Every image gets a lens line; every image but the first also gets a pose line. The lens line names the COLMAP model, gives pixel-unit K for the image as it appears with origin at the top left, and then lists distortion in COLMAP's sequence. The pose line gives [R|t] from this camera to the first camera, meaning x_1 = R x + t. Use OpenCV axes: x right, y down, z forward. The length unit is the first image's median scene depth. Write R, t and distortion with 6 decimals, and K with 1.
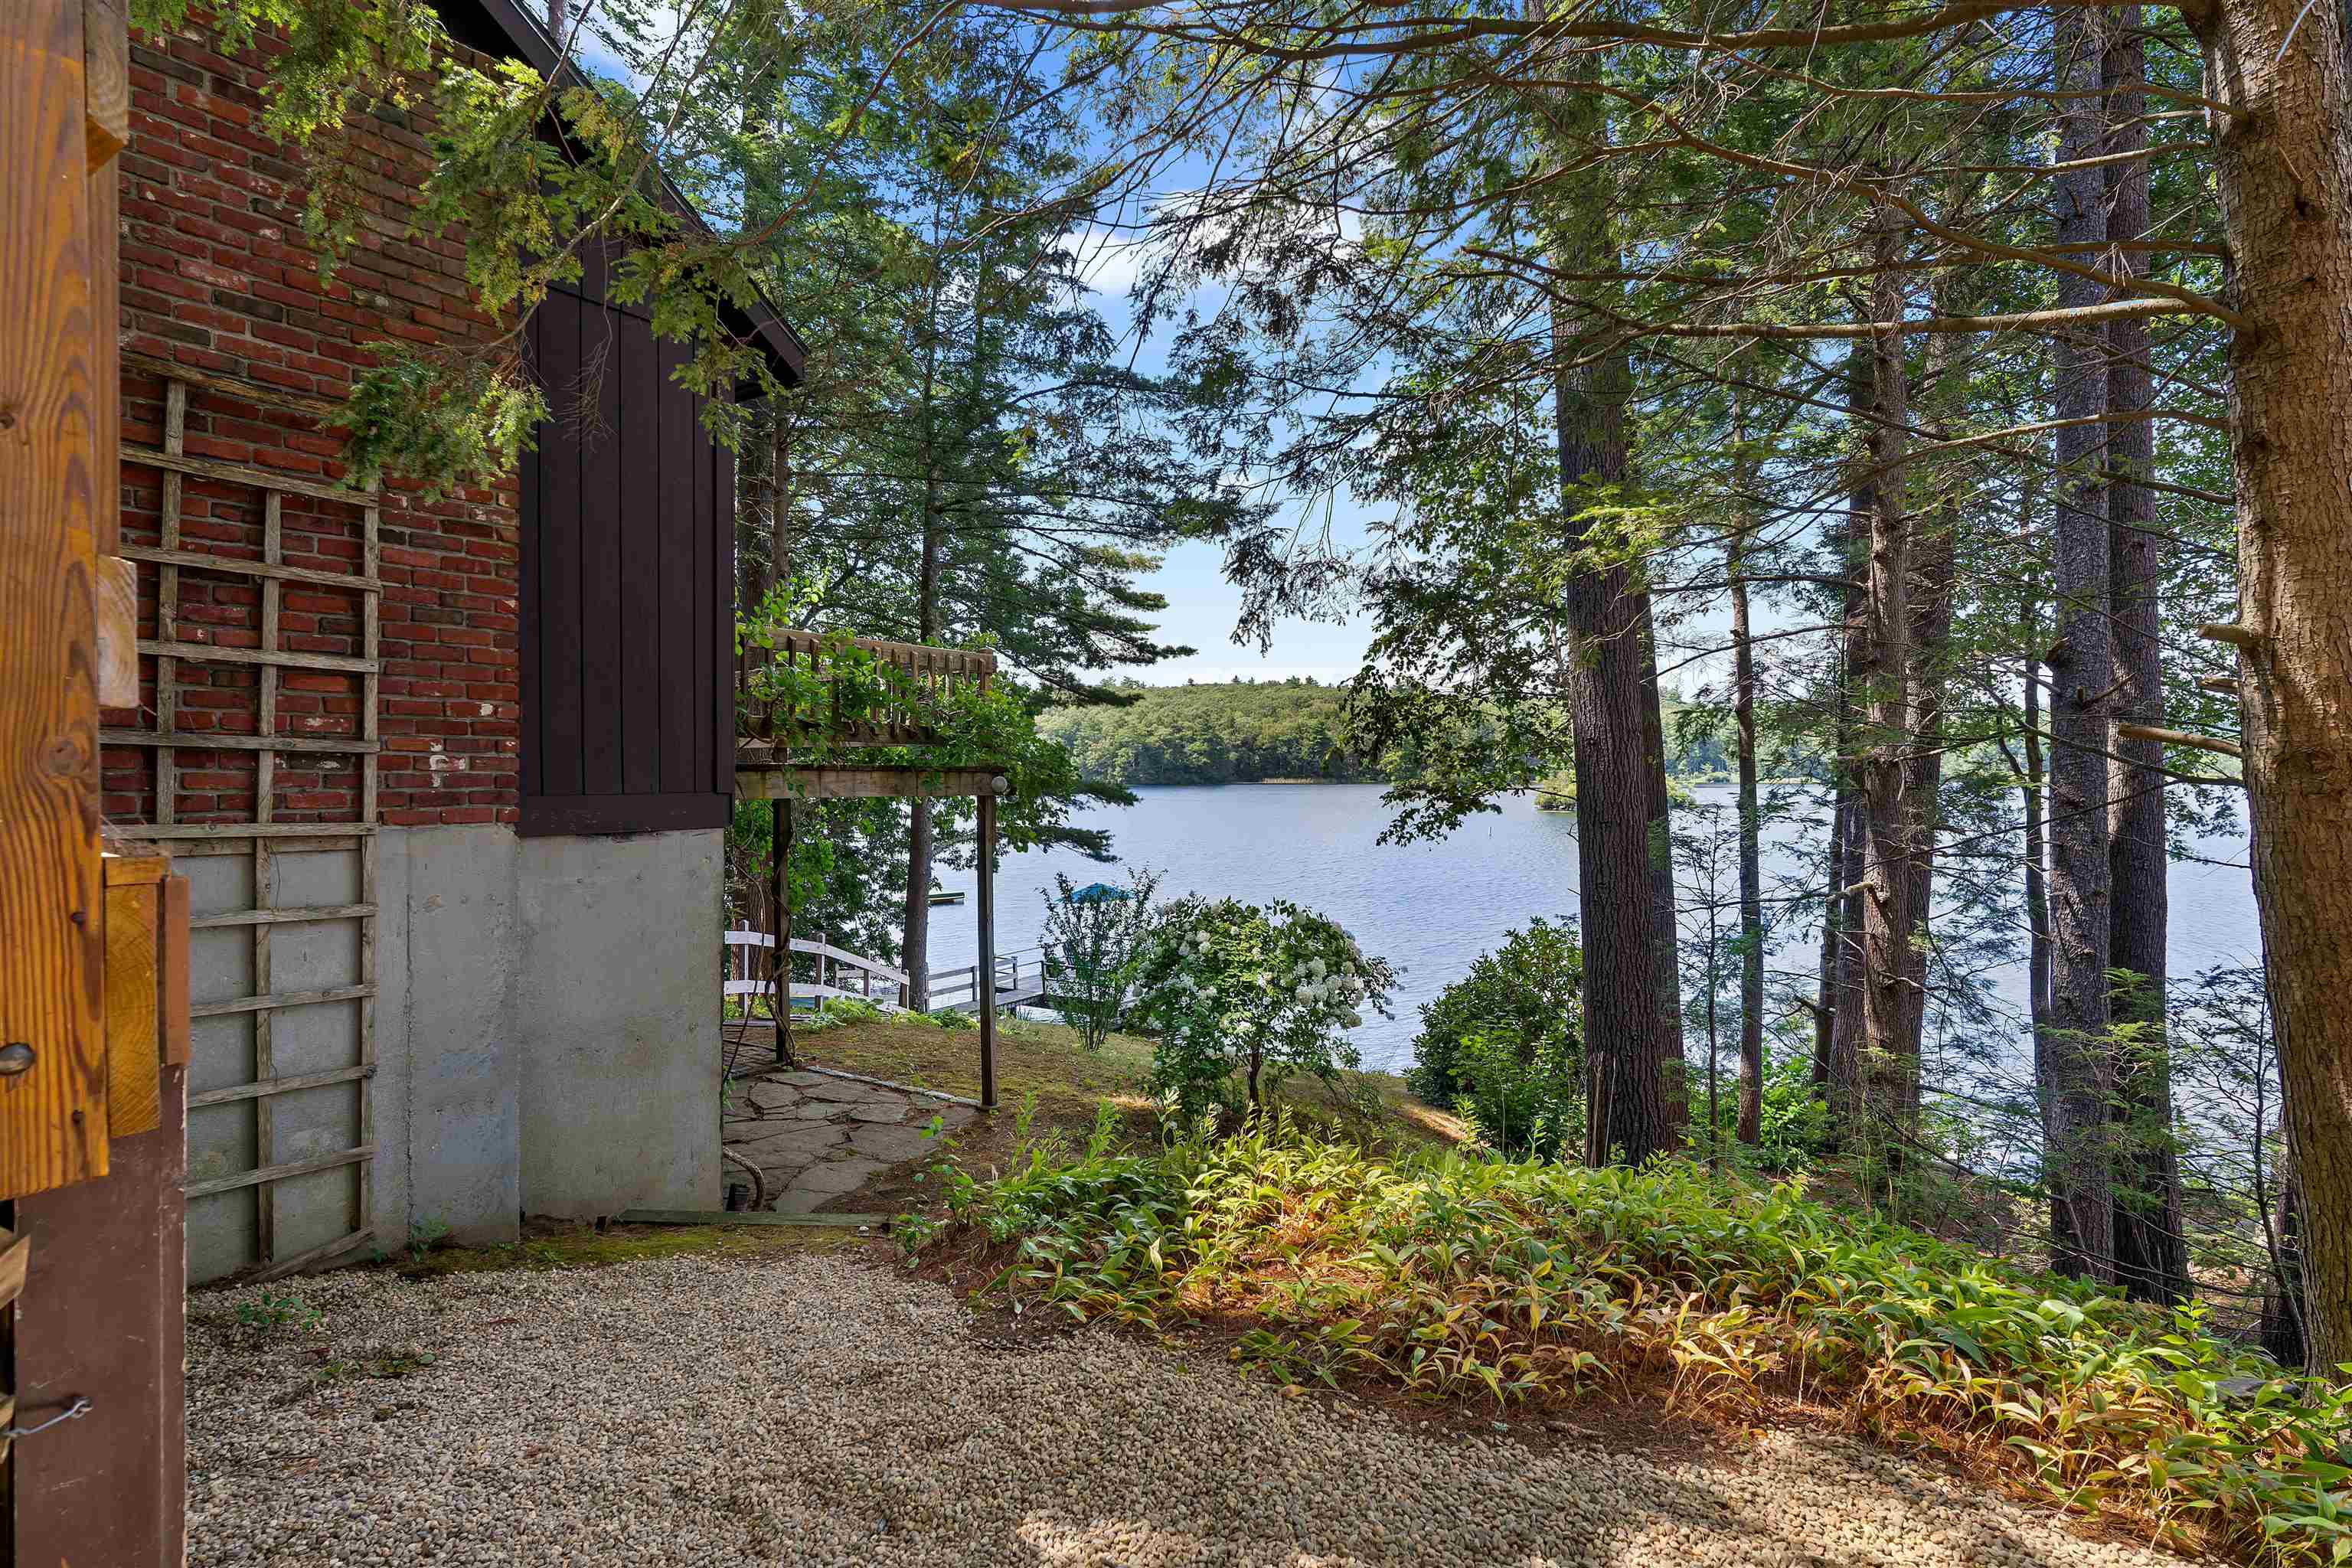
lens RADIAL K [[1212.5, 0, 1181.4], [0, 1212.5, 773.6], [0, 0, 1]] dist [-0.002568, 0.001127]
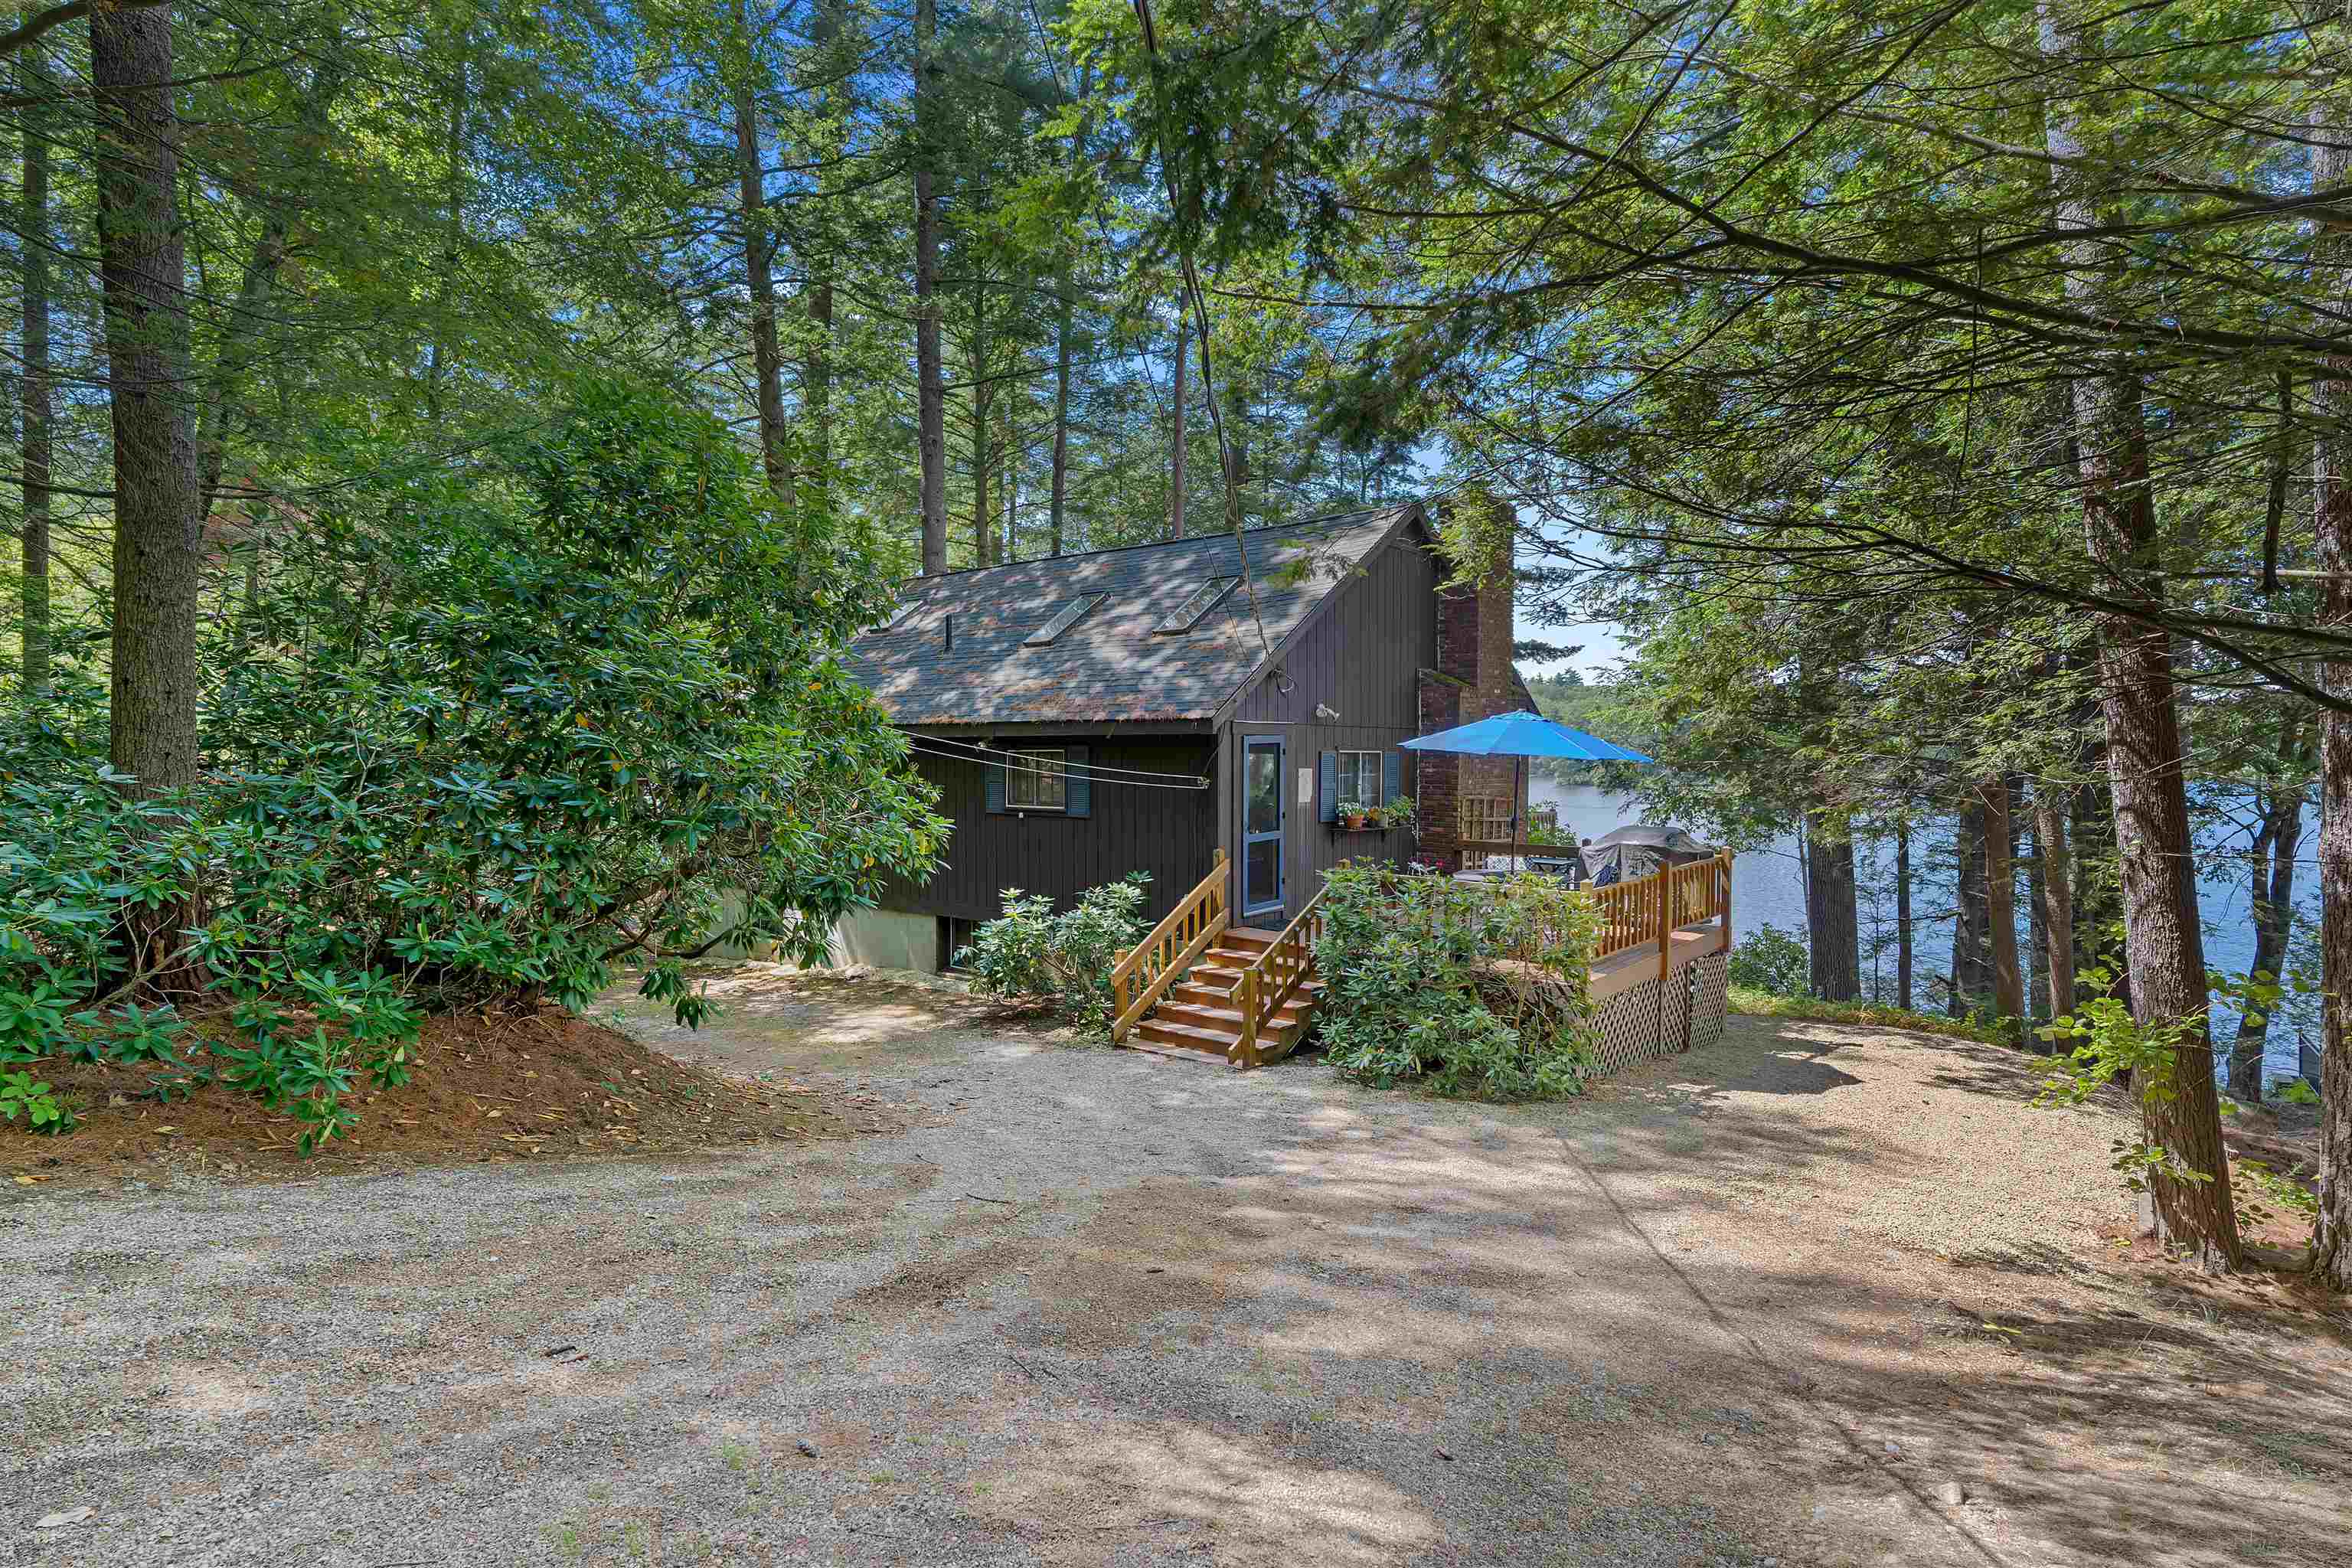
lens RADIAL K [[1212.5, 0, 1181.4], [0, 1212.5, 773.6], [0, 0, 1]] dist [-0.002568, 0.001127]
pose [[0.993042, 0.006032, -0.117602, -0.308884], [-0.004889, 0.999938, 0.010000, -0.100263], [0.117655, -0.009355, 0.993010, -0.737247]]
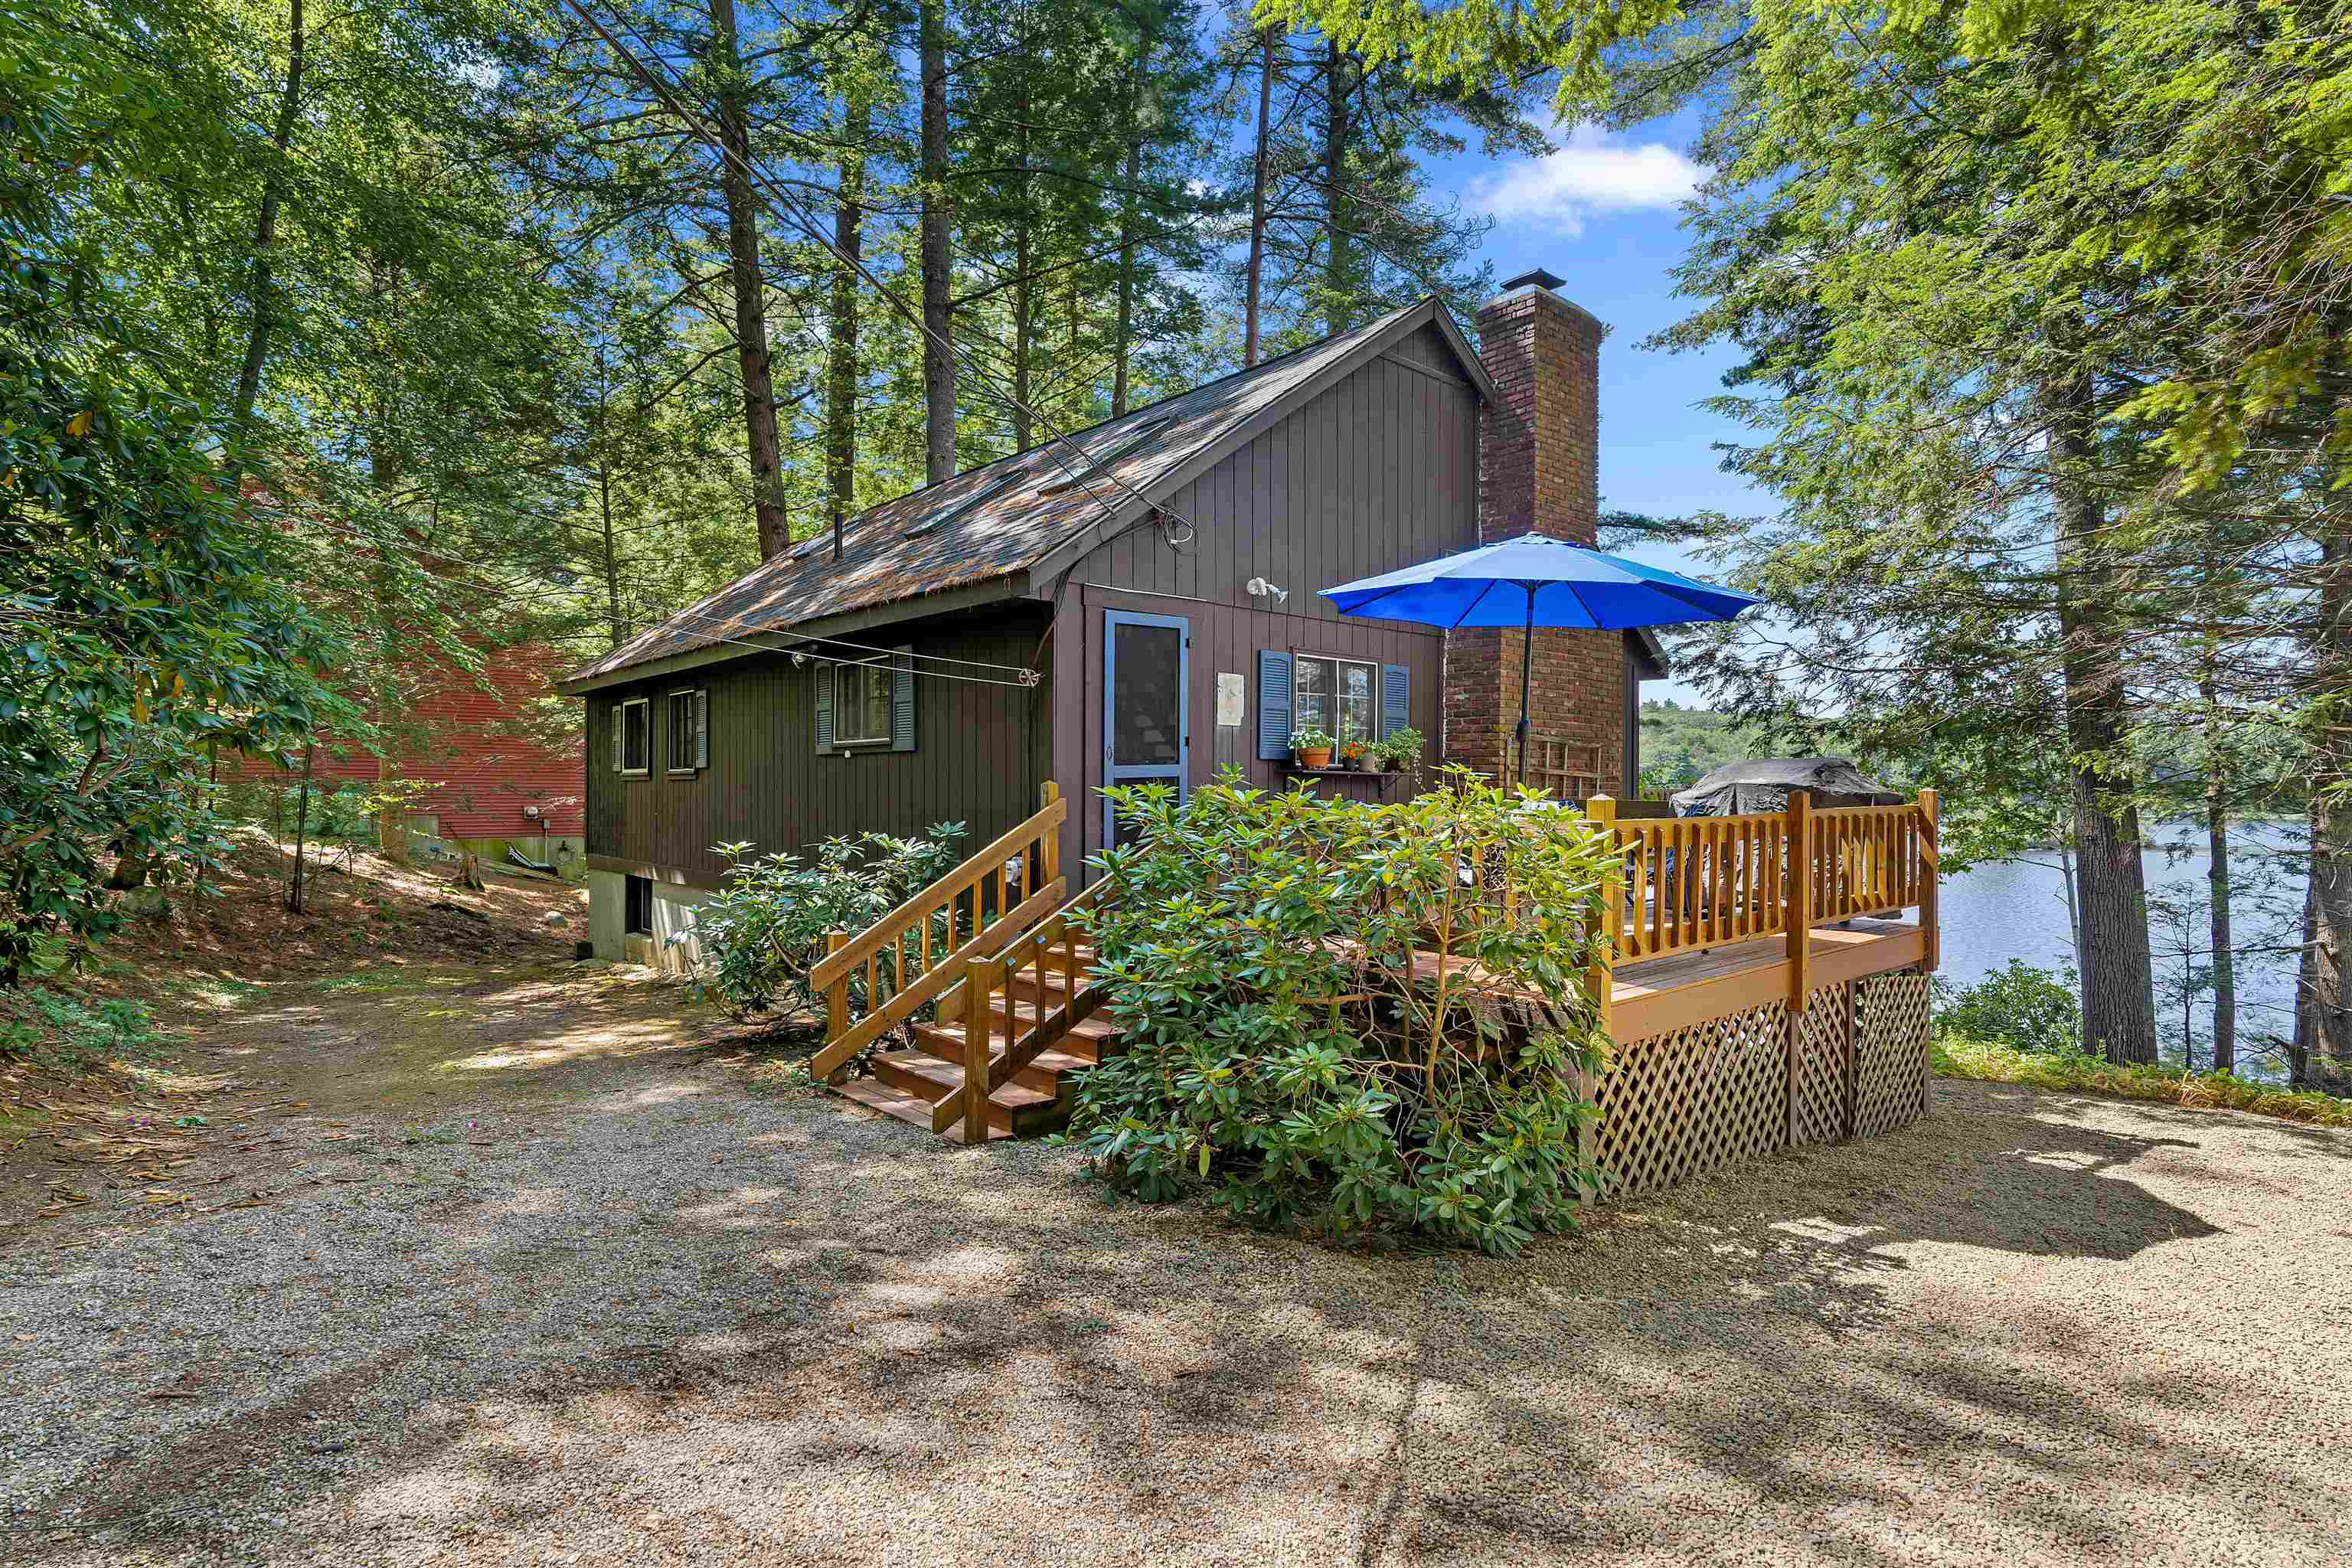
lens RADIAL K [[1212.5, 0, 1181.4], [0, 1212.5, 773.6], [0, 0, 1]] dist [-0.002568, 0.001127]
pose [[0.963045, 0.003141, -0.269322, -0.194571], [-0.008530, 0.999786, -0.018843, -0.039312], [0.269205, 0.020444, 0.962866, -0.422851]]
